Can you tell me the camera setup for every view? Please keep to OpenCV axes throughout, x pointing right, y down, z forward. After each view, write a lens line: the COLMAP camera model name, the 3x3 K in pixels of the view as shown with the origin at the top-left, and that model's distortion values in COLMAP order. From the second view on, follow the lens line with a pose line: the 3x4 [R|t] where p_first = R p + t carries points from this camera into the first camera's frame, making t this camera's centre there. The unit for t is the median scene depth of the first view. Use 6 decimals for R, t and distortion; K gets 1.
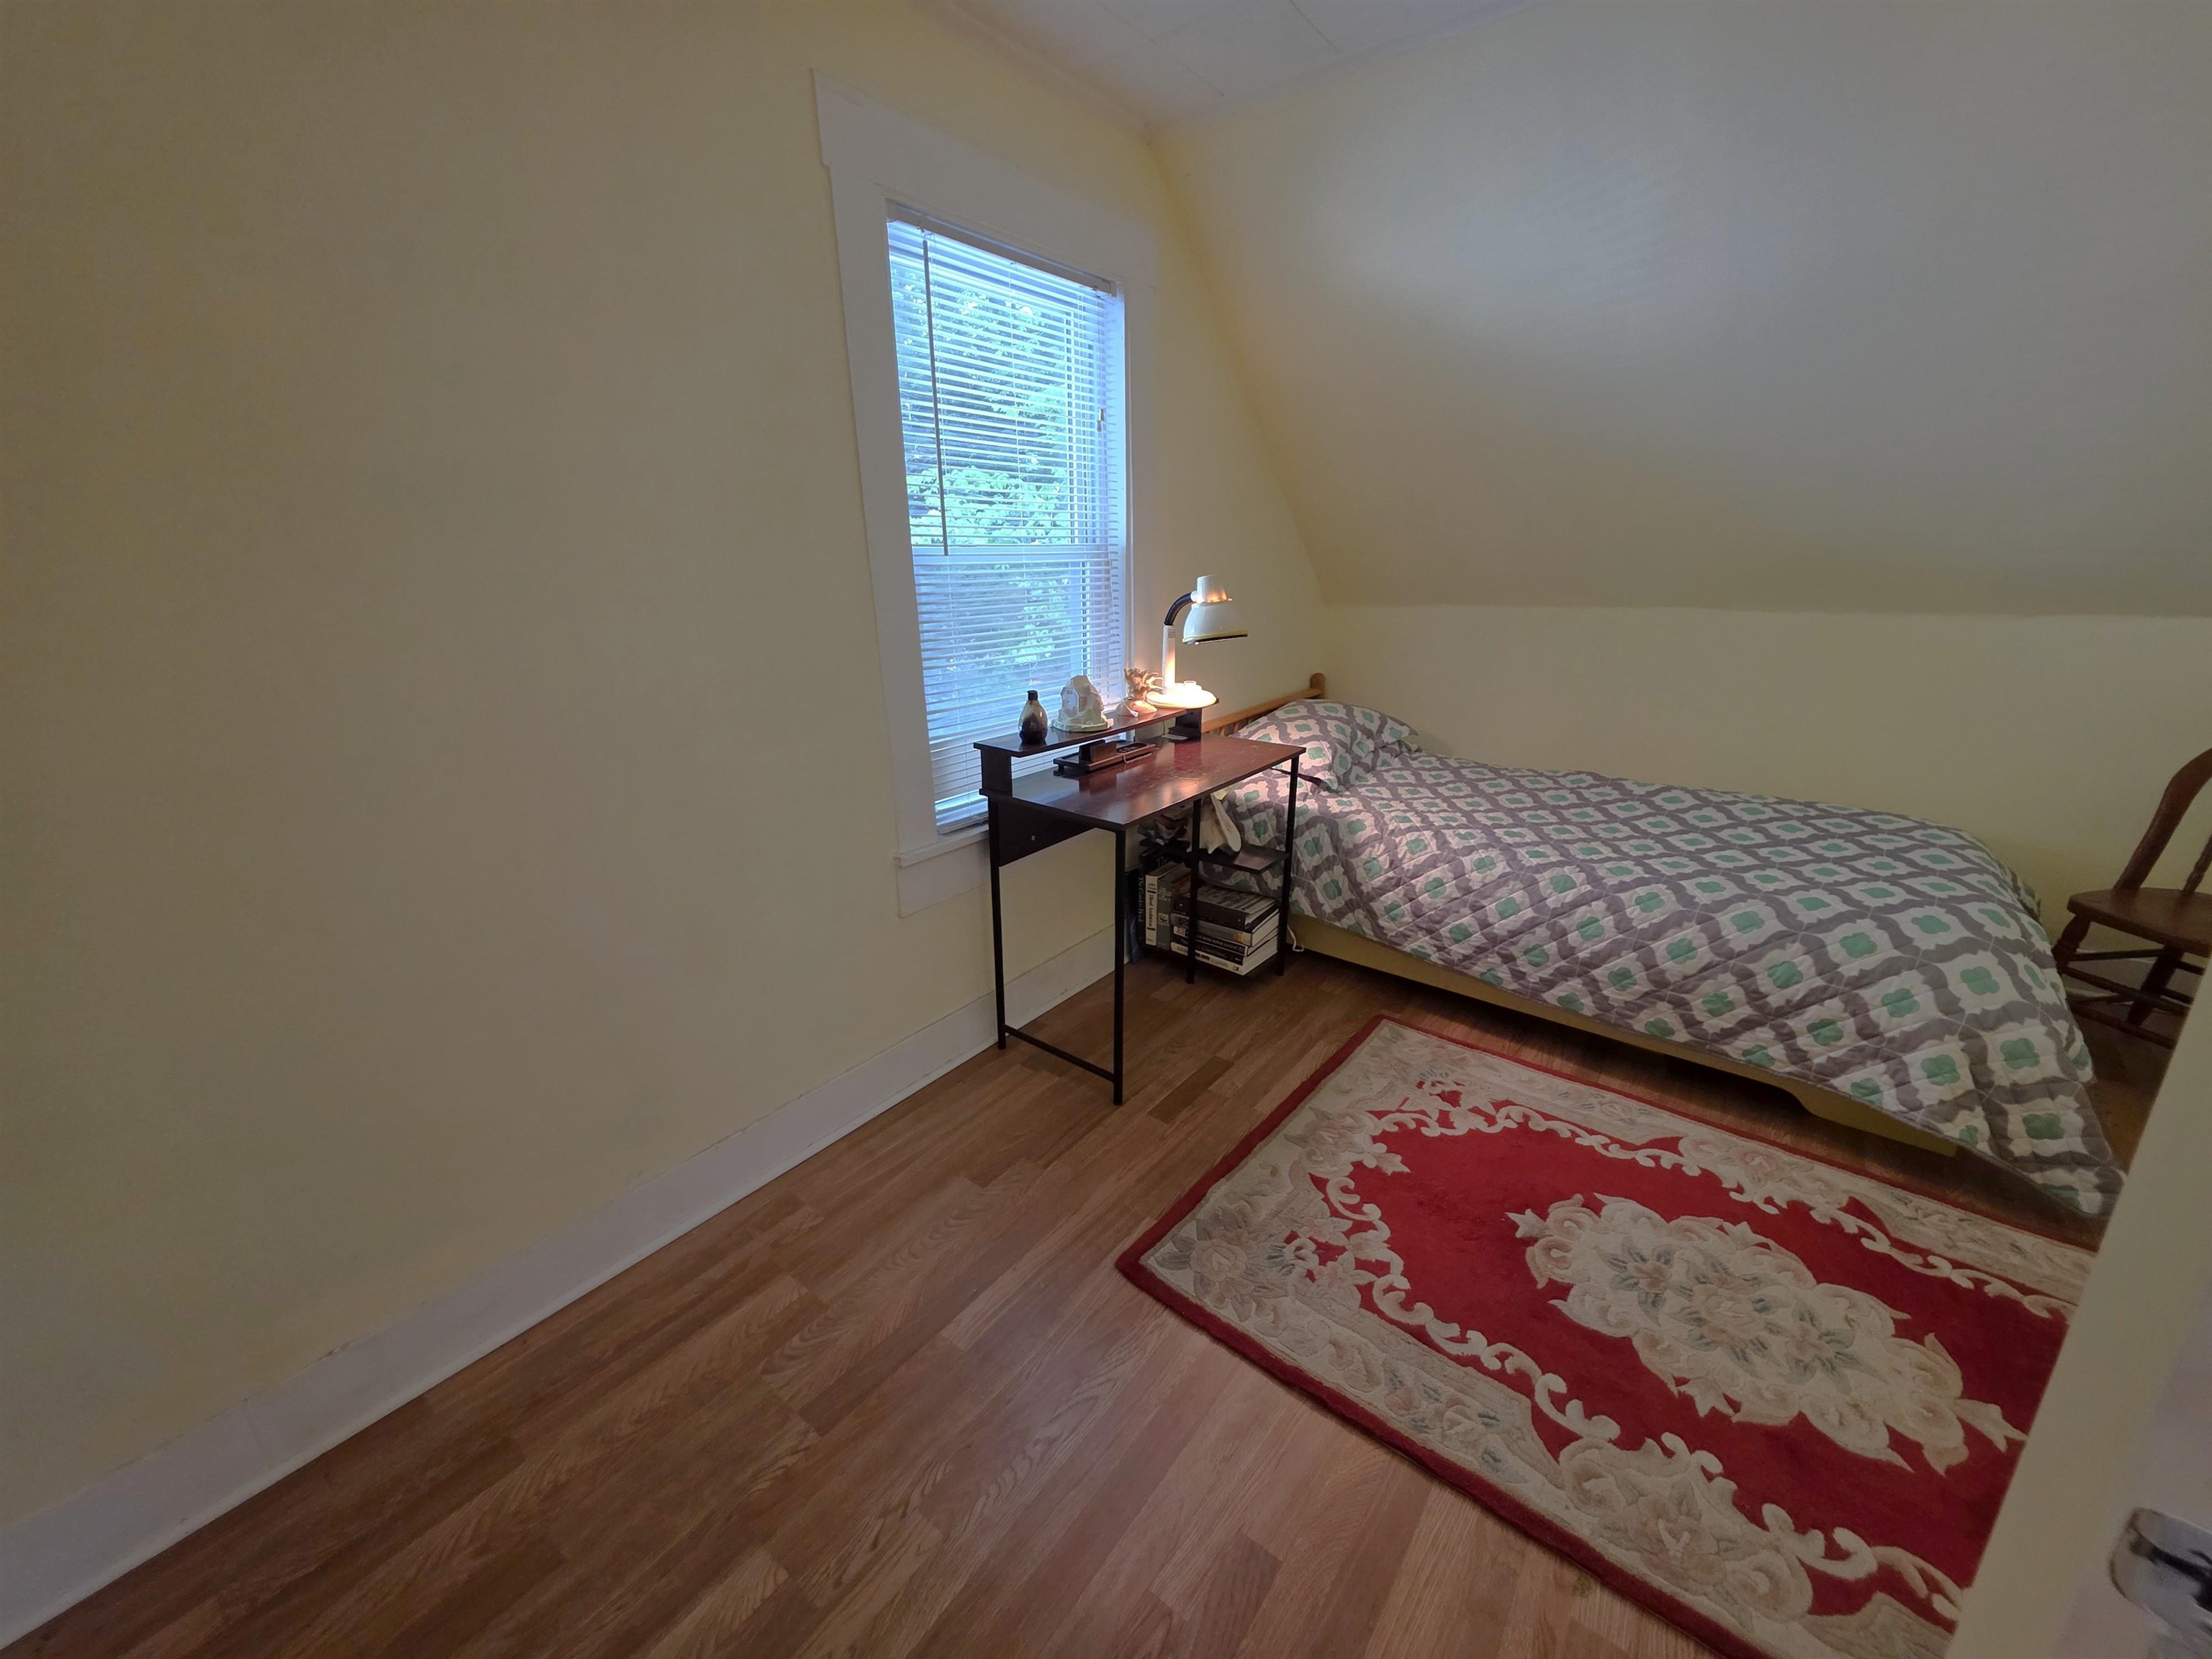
lens RADIAL K [[879.0, 0, 1100.1], [0, 879.0, 820.8], [0, 0, 1]] dist [0.006039, -0.001468]
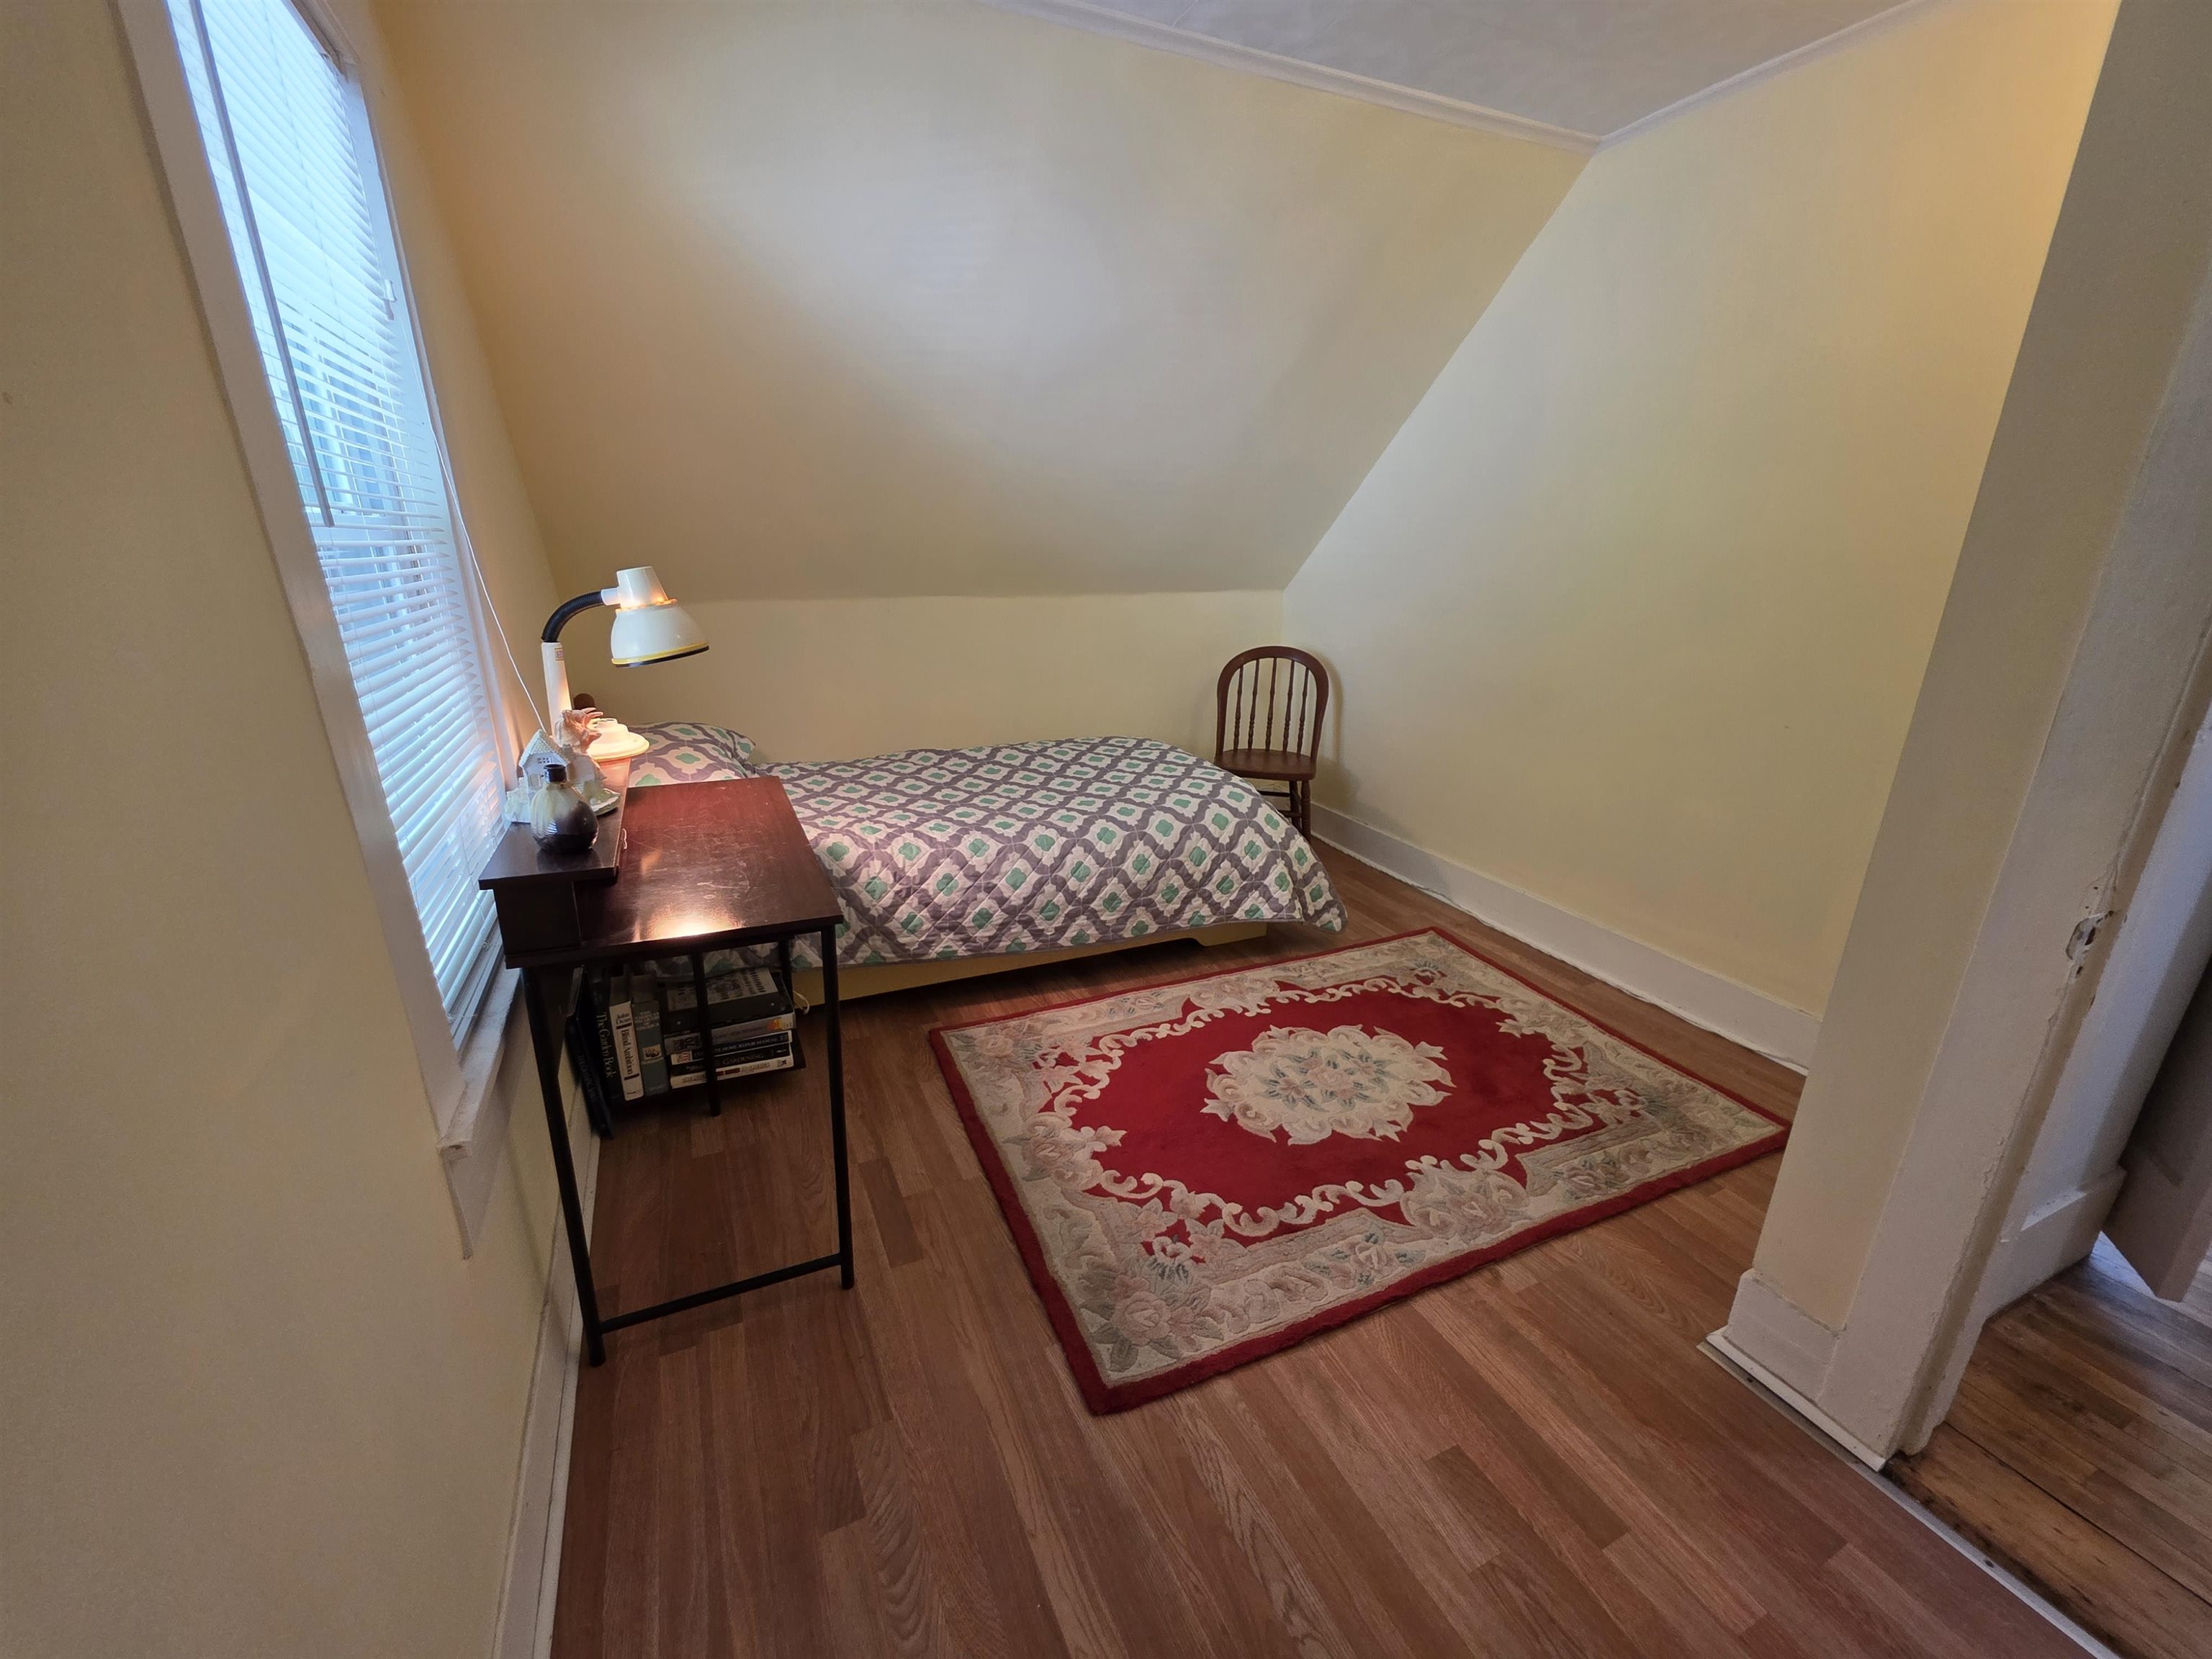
lens RADIAL K [[879.0, 0, 1104.9], [0, 879.0, 826.0], [0, 0, 1]] dist [0.006039, -0.001468]
pose [[0.447898, -0.252619, 0.857654, -0.503729], [0.243787, 0.957413, 0.154689, -0.130956], [-0.860207, 0.139800, 0.490408, 0.481343]]
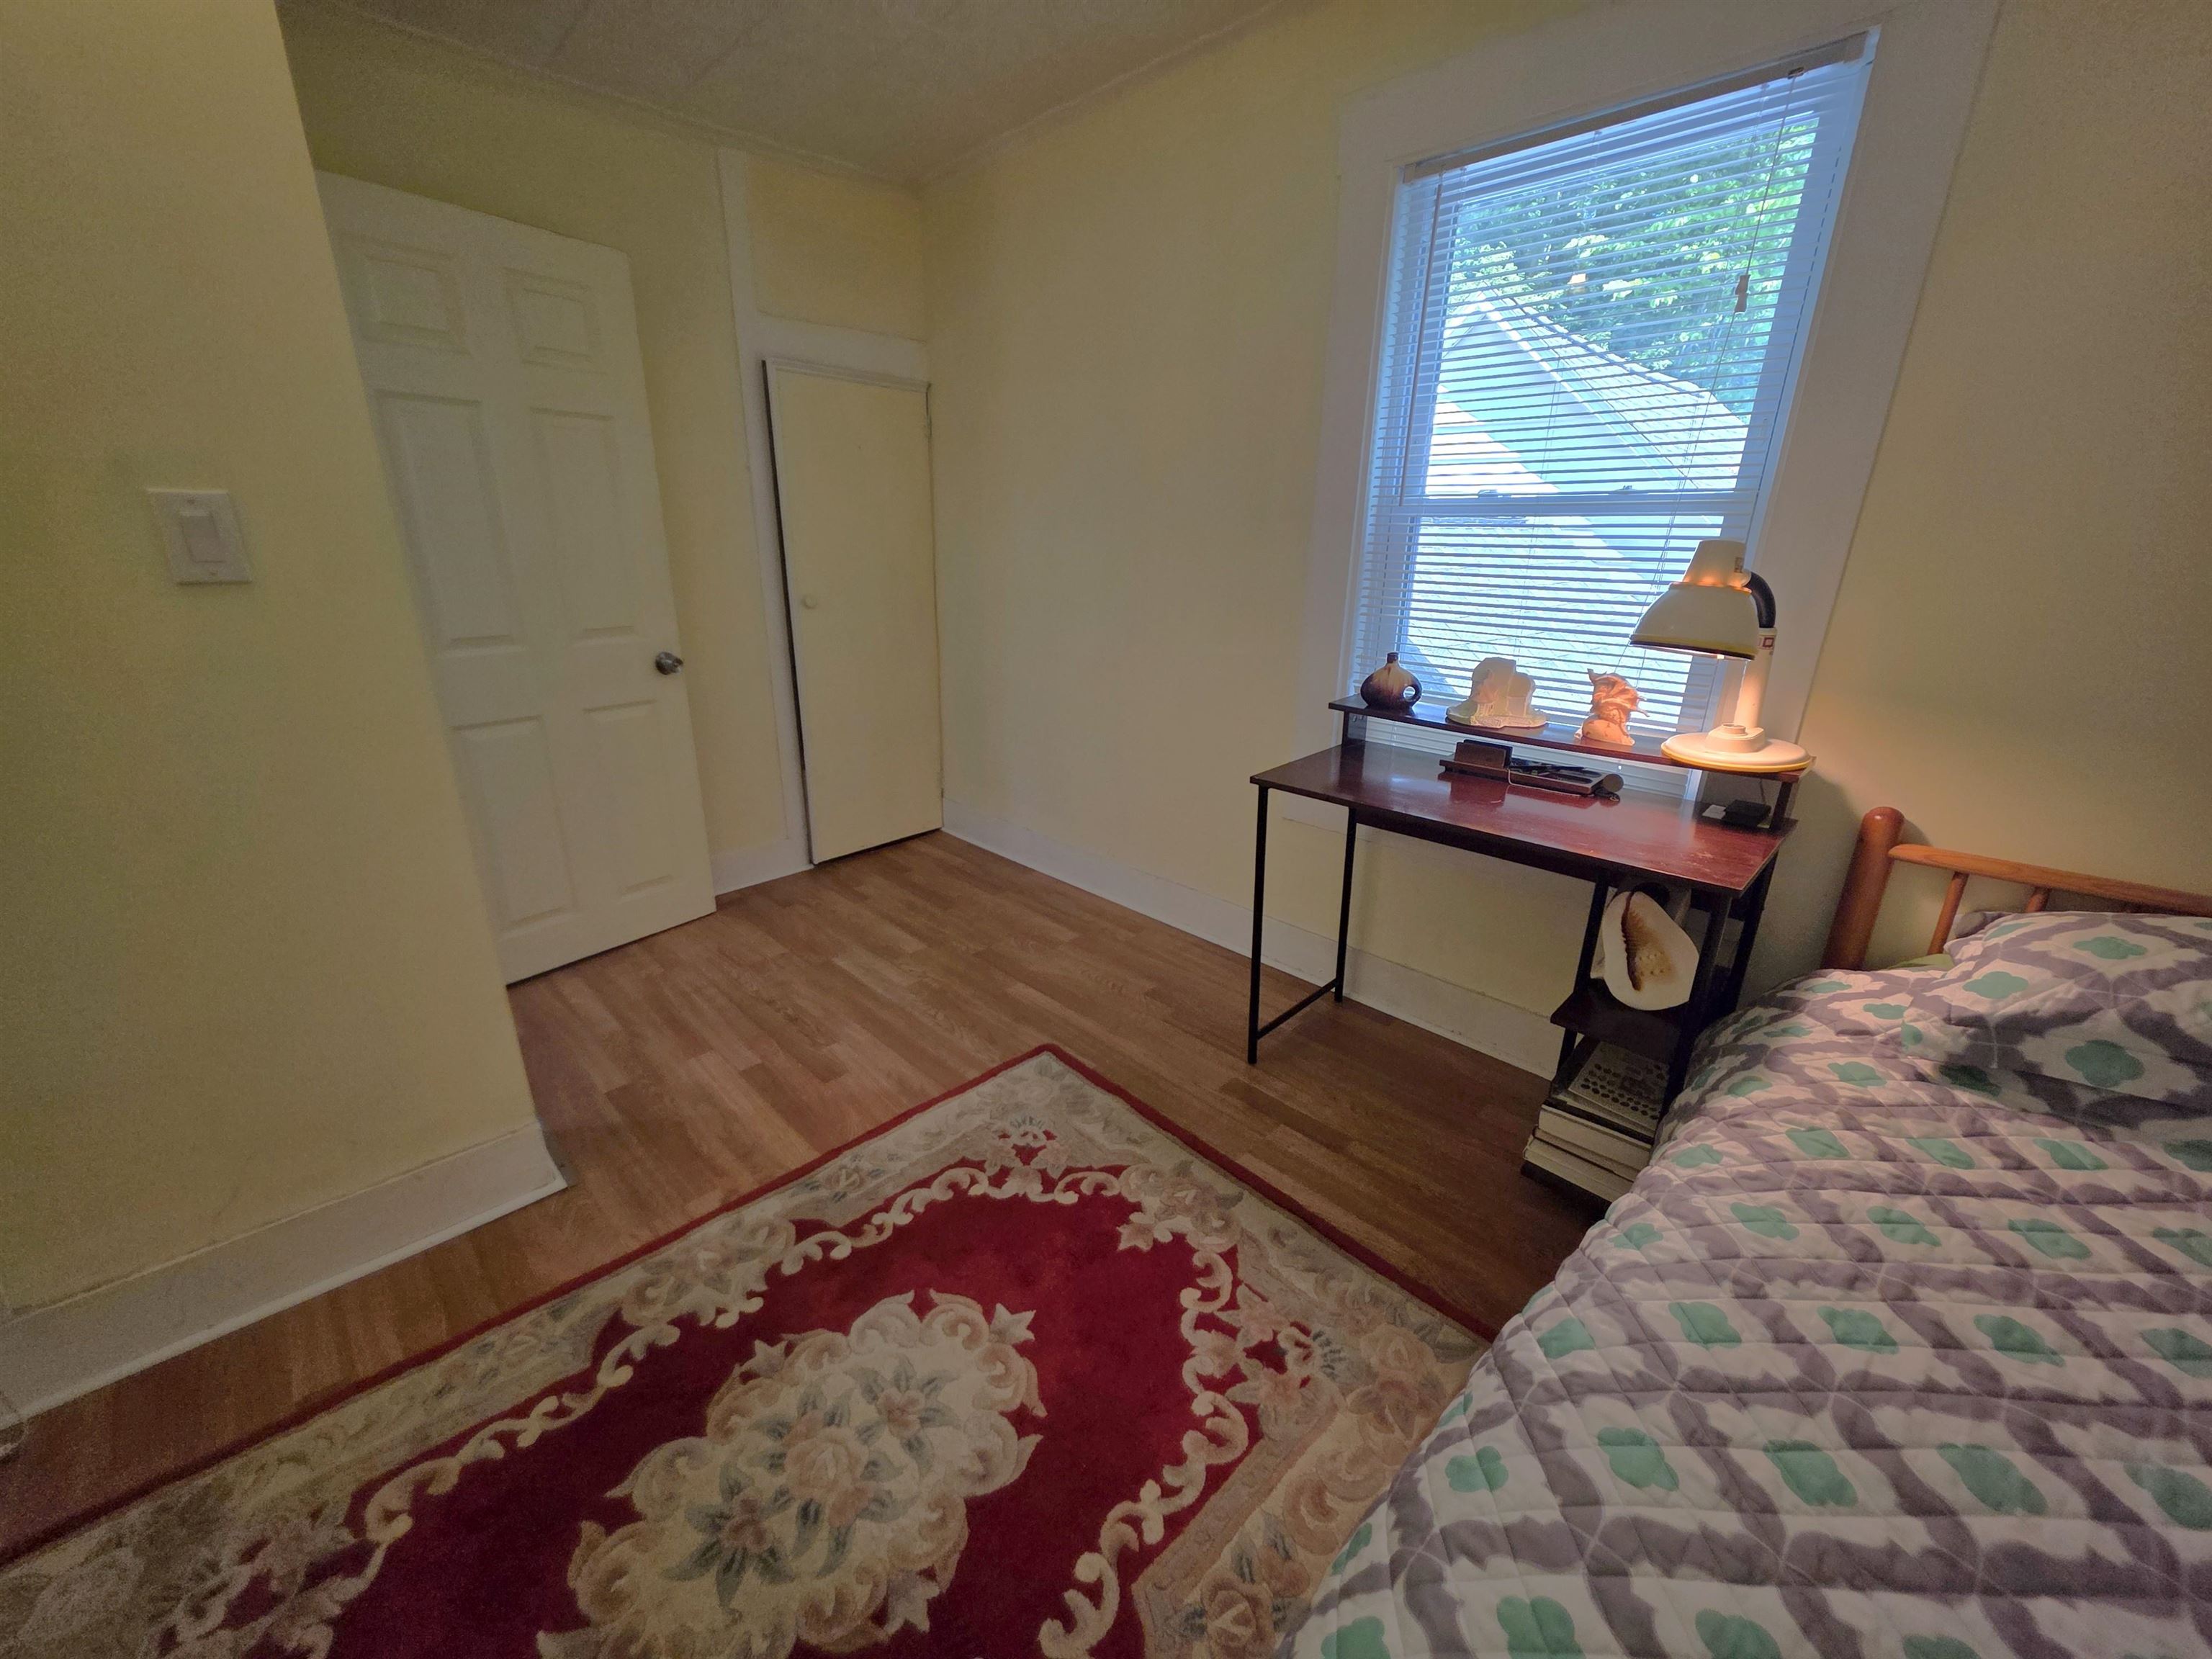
lens RADIAL K [[879.0, 0, 1112.1], [0, 879.0, 831.6], [0, 0, 1]] dist [0.006039, -0.001468]
pose [[-0.122029, 0.341178, -0.932044, 1.067958], [-0.293800, 0.884561, 0.362263, -0.276350], [0.948046, 0.318041, -0.007704, 0.929850]]
